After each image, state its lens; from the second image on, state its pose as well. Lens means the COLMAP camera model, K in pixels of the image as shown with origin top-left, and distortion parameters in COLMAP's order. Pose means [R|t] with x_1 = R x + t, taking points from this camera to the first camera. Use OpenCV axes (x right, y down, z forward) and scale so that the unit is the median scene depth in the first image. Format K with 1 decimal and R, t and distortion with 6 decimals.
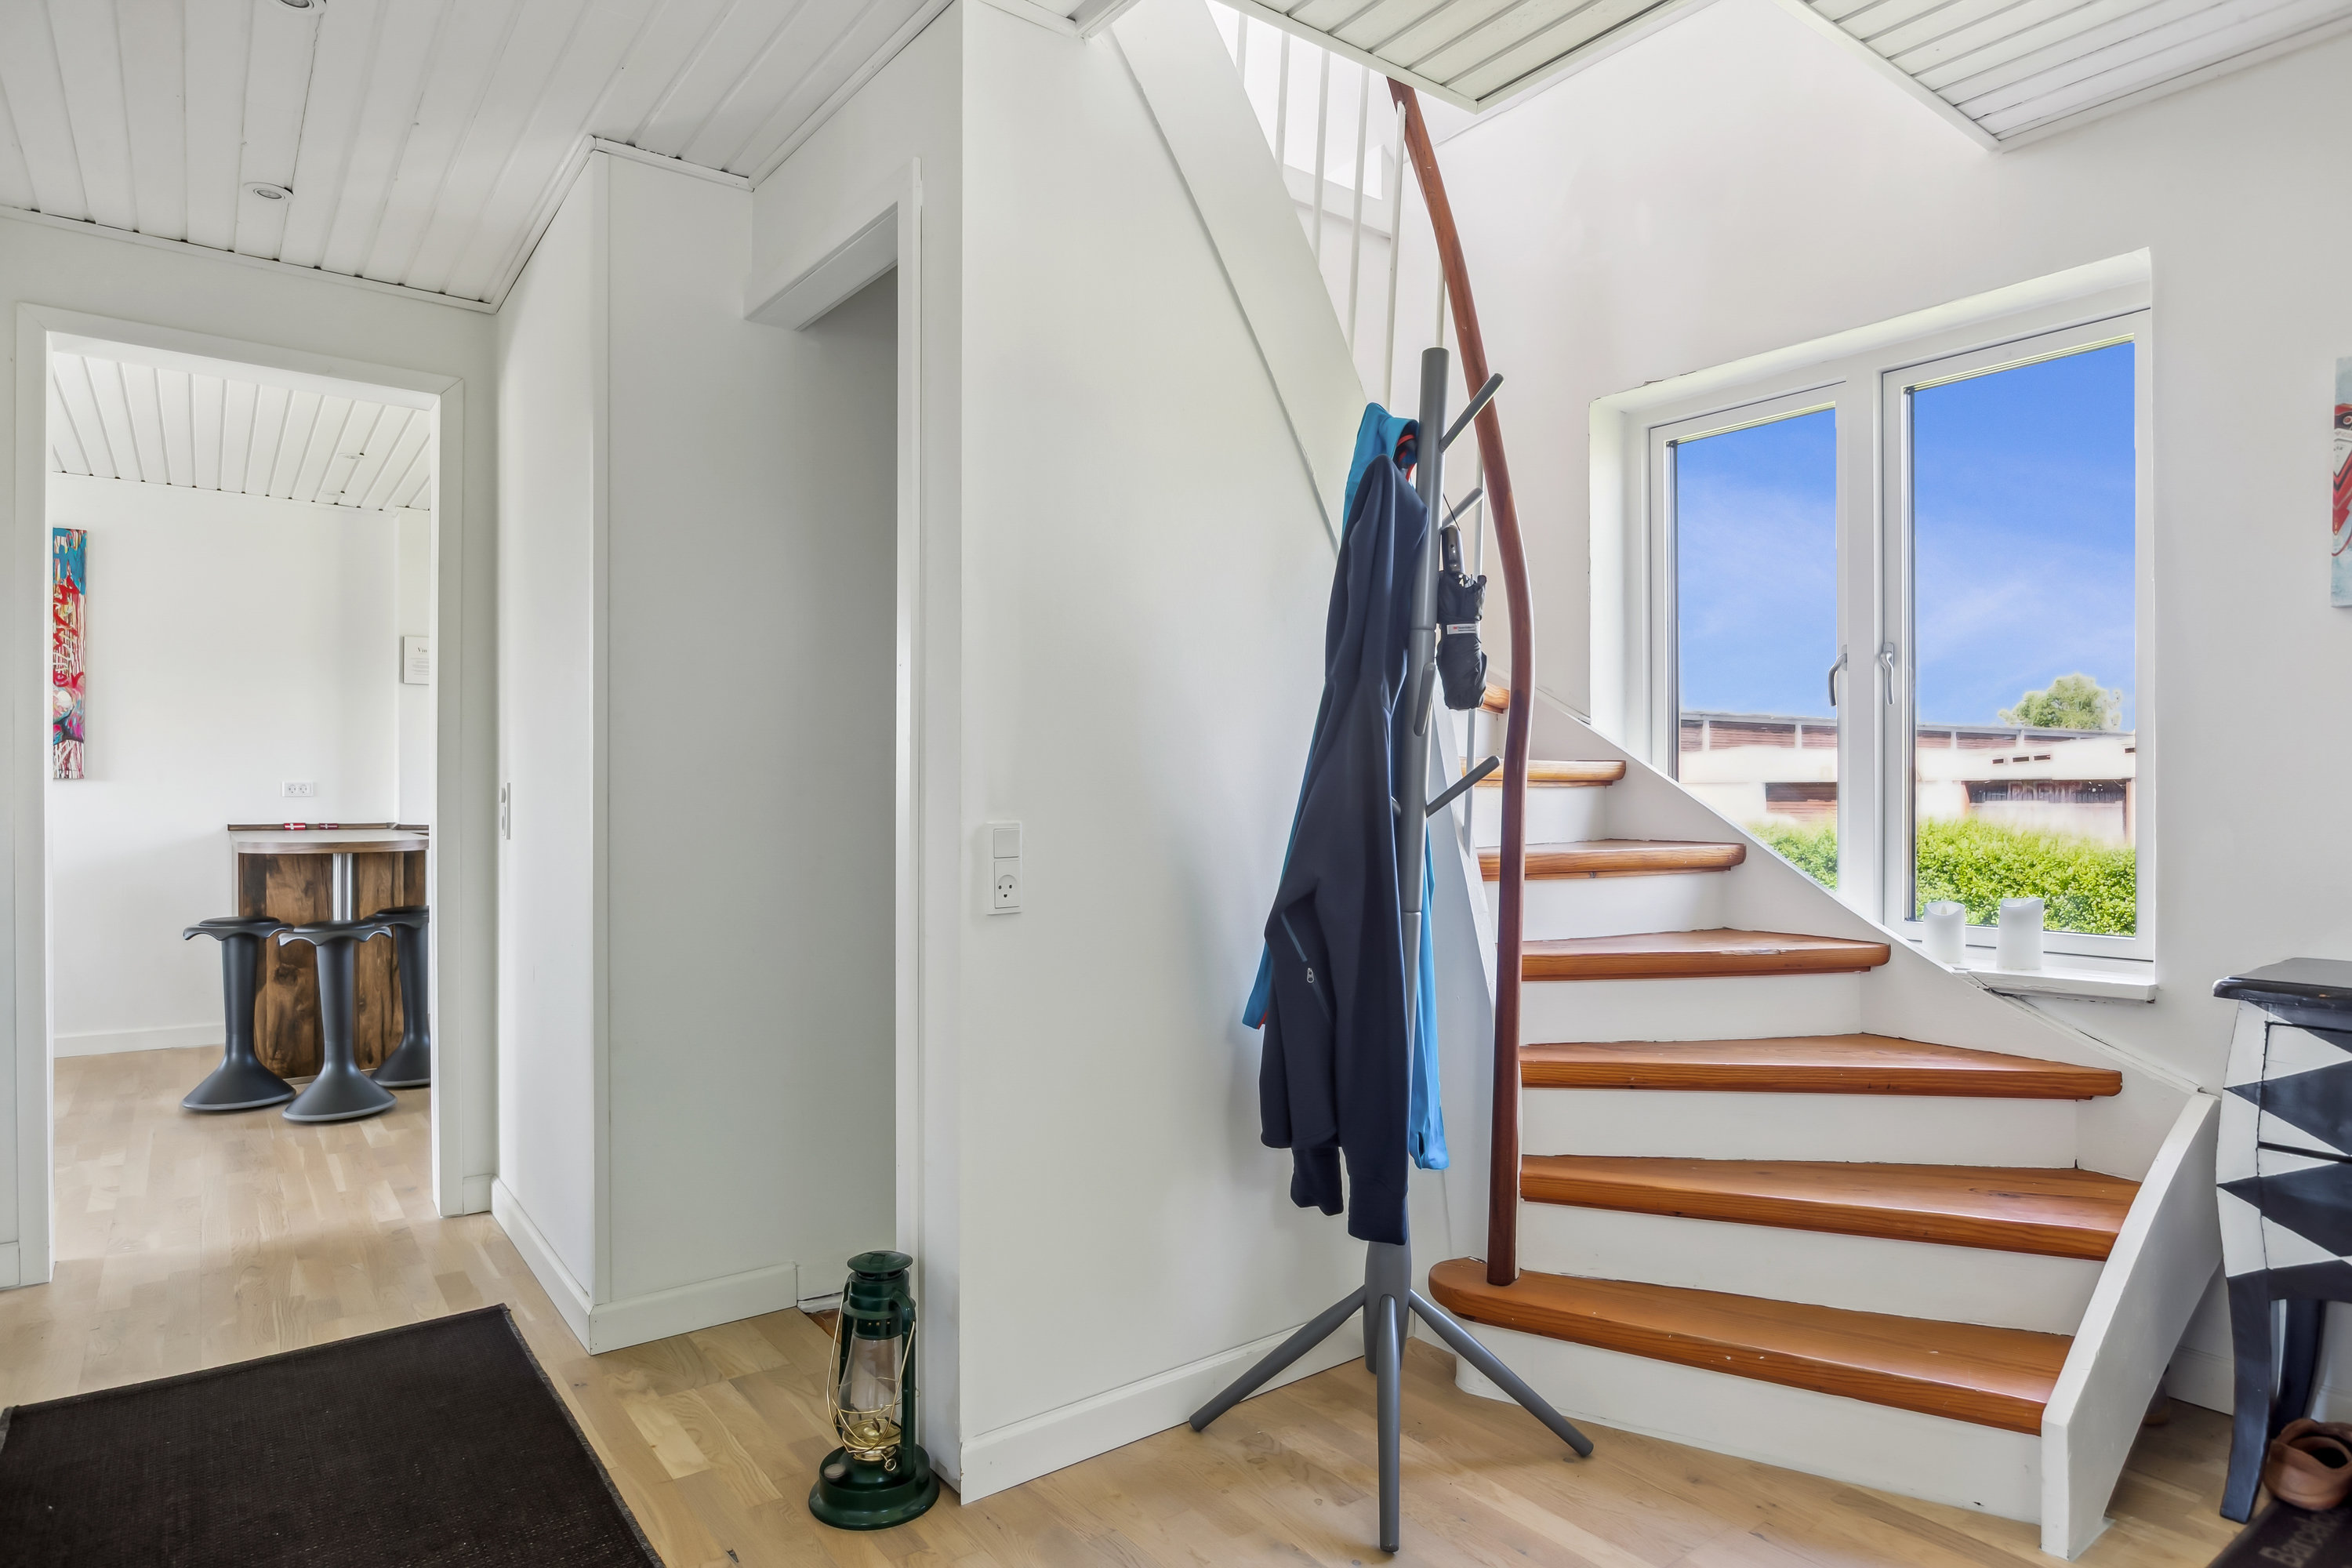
lens RADIAL K [[1298.5, 0, 1171.9], [0, 1298.5, 791.6], [0, 0, 1]] dist [-0.002398, -0.000355]
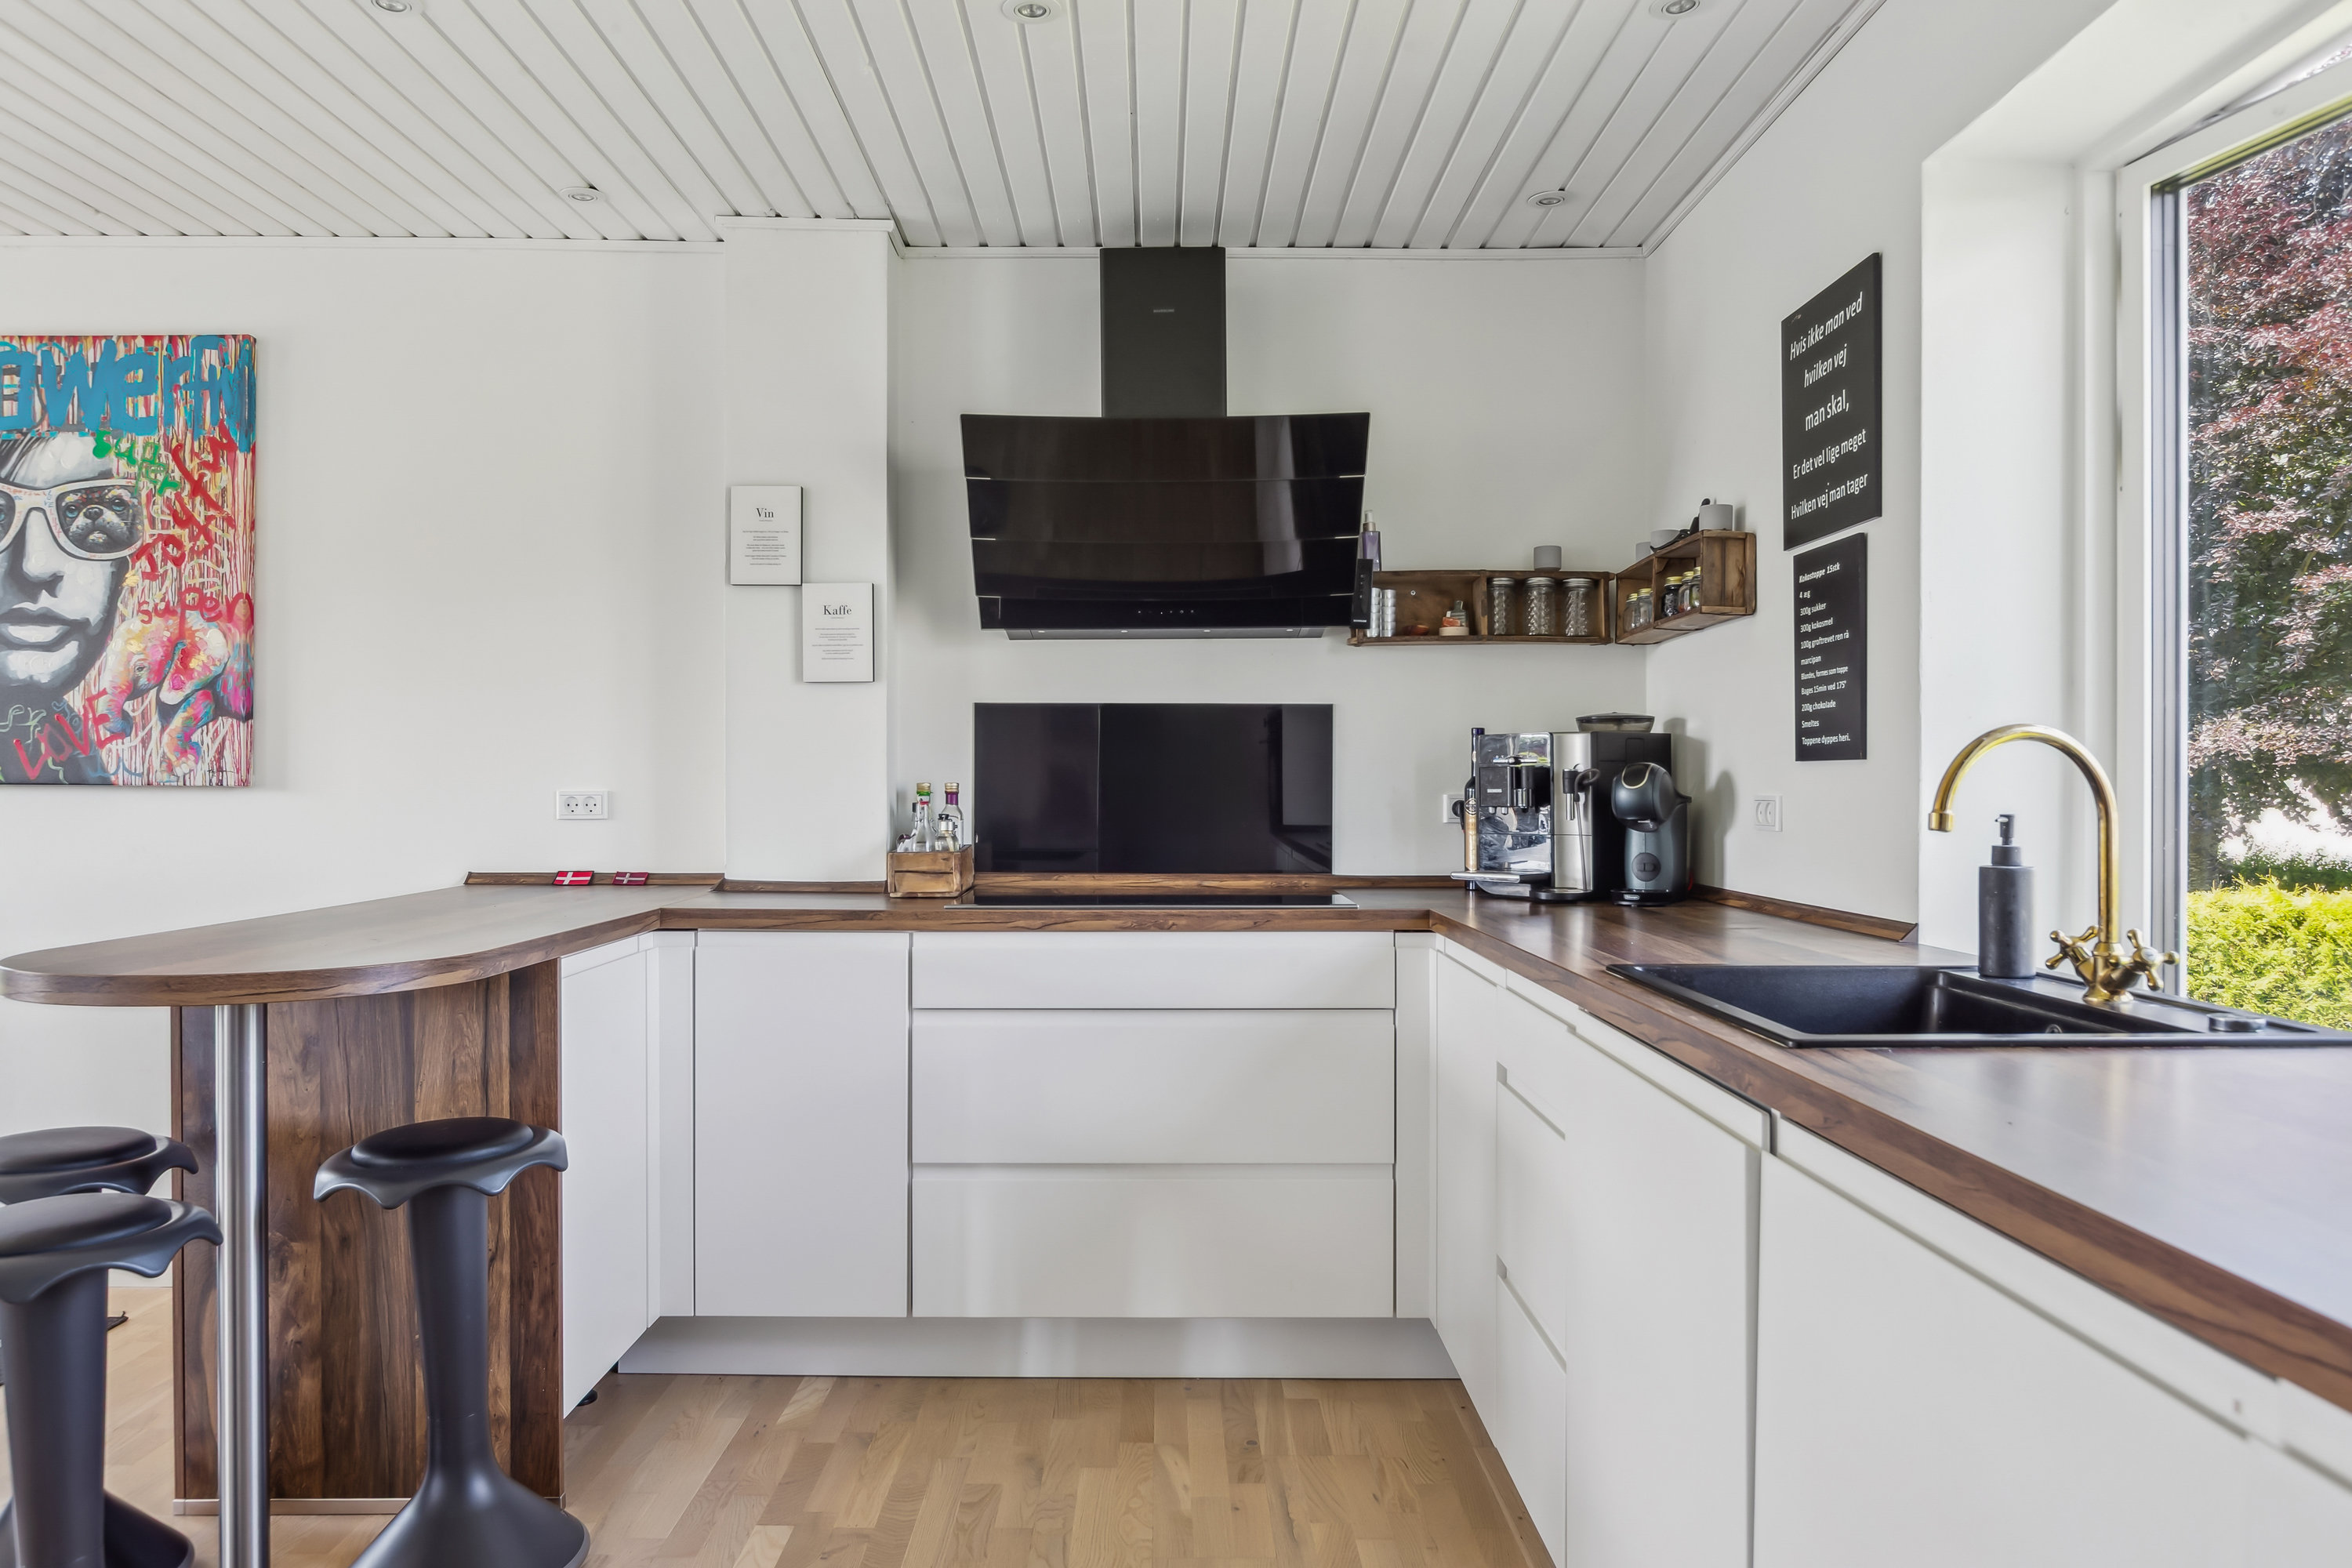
lens RADIAL K [[1547.3, 0, 1168.1], [0, 1547.3, 793.3], [0, 0, 1]] dist [0.002404, 0.000126]
pose [[0.798368, 0.003925, -0.602157, -0.132308], [0.000901, 0.999970, 0.007713, -0.012176], [0.602169, -0.006700, 0.798340, 0.714376]]
